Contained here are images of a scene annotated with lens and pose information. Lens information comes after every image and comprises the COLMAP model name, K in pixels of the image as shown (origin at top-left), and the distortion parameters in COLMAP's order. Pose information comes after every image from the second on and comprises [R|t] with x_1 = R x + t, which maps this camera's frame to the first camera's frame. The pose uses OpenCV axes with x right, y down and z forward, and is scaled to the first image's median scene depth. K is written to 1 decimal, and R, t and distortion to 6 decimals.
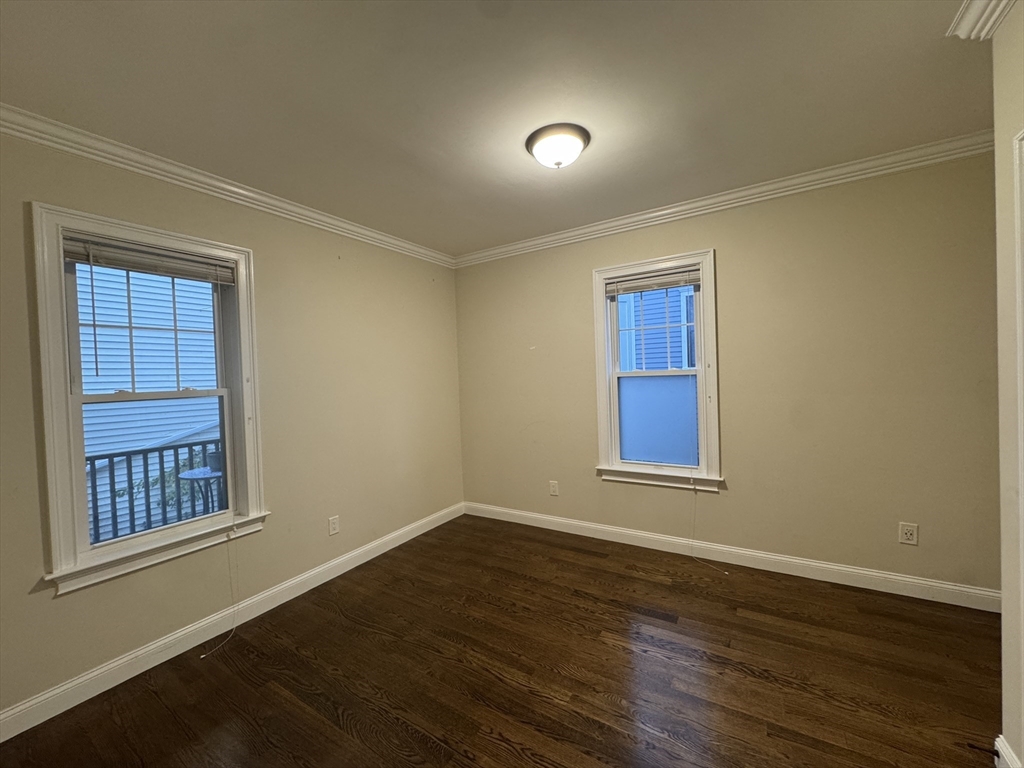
lens RADIAL K [[407.6, 0, 509.9], [0, 407.6, 382.9], [0, 0, 1]] dist [-0.002135, 0.000307]
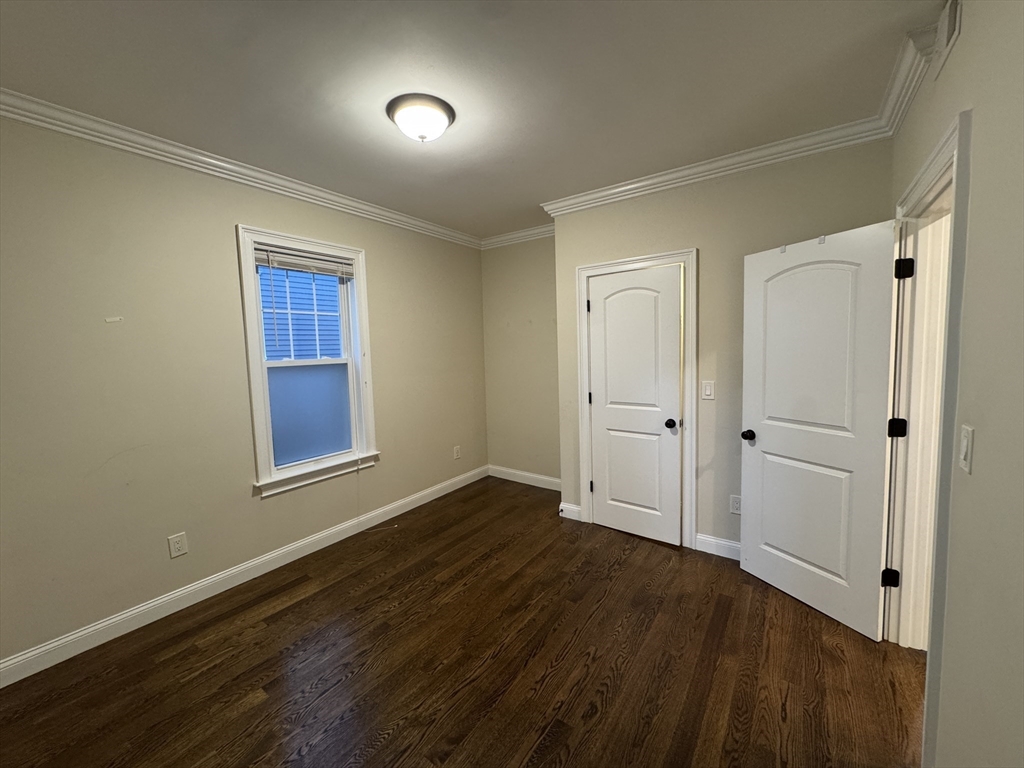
lens RADIAL K [[407.6, 0, 509.9], [0, 407.6, 382.9], [0, 0, 1]] dist [-0.002135, 0.000307]
pose [[0.053956, -0.047694, 0.997404, -0.673693], [0.047424, 0.997854, 0.045150, 0.003757], [-0.997416, 0.044865, 0.056103, 0.607110]]
